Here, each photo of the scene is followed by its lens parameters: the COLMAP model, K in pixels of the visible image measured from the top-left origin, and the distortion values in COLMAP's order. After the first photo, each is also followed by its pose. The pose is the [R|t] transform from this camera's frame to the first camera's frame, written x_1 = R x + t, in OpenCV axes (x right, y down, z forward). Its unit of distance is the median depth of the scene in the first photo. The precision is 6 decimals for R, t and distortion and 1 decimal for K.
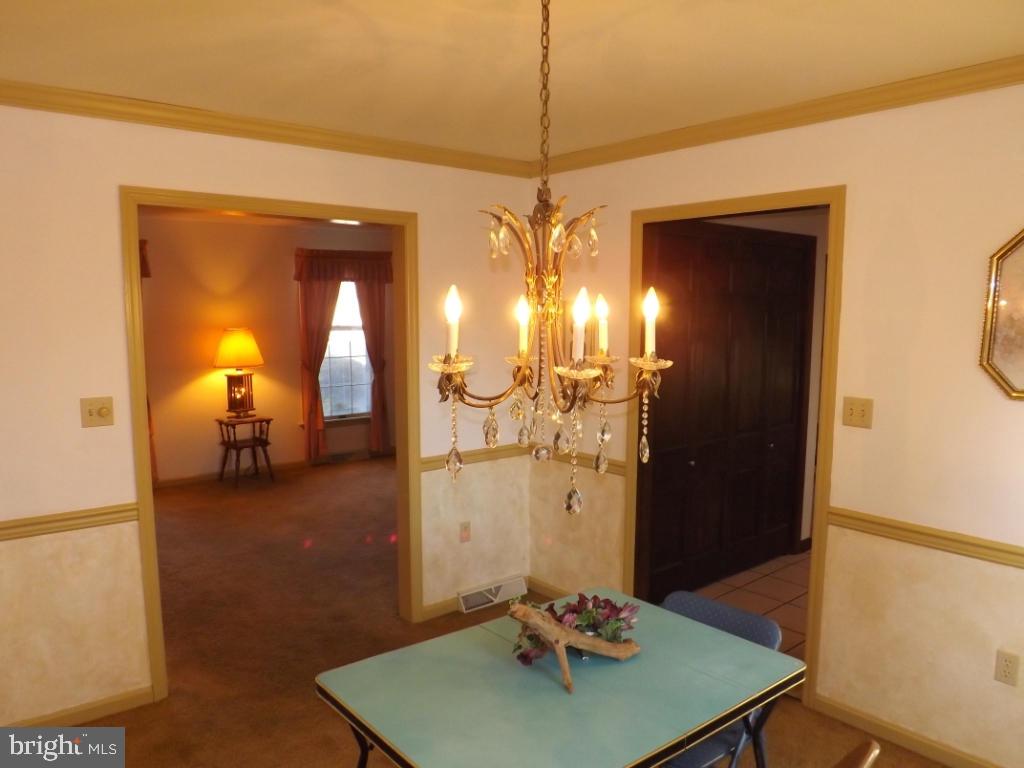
lens RADIAL K [[743.7, 0, 509.6], [0, 743.7, 388.7], [0, 0, 1]] dist [-0.067891, 0.008325]
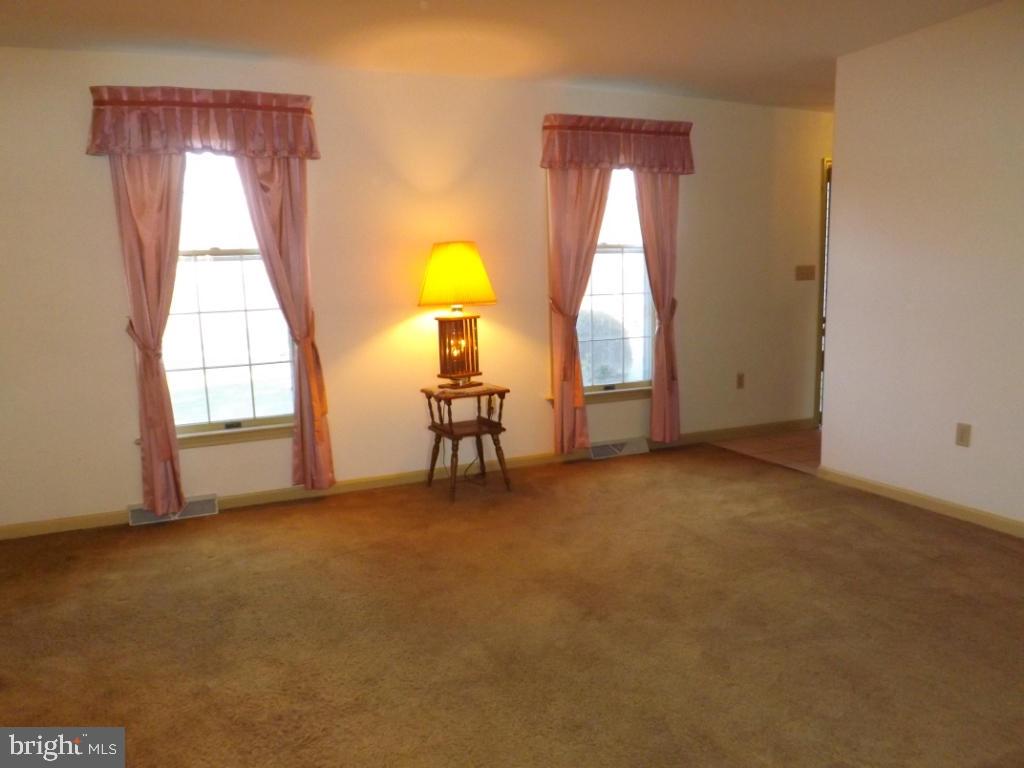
lens RADIAL K [[743.7, 0, 511.9], [0, 743.7, 385.3], [0, 0, 1]] dist [-0.067891, 0.008325]
pose [[0.961765, 0.010703, -0.273666, -0.146990], [-0.001388, 0.999414, 0.034209, 0.015650], [0.273872, -0.032521, 0.961216, 0.399481]]
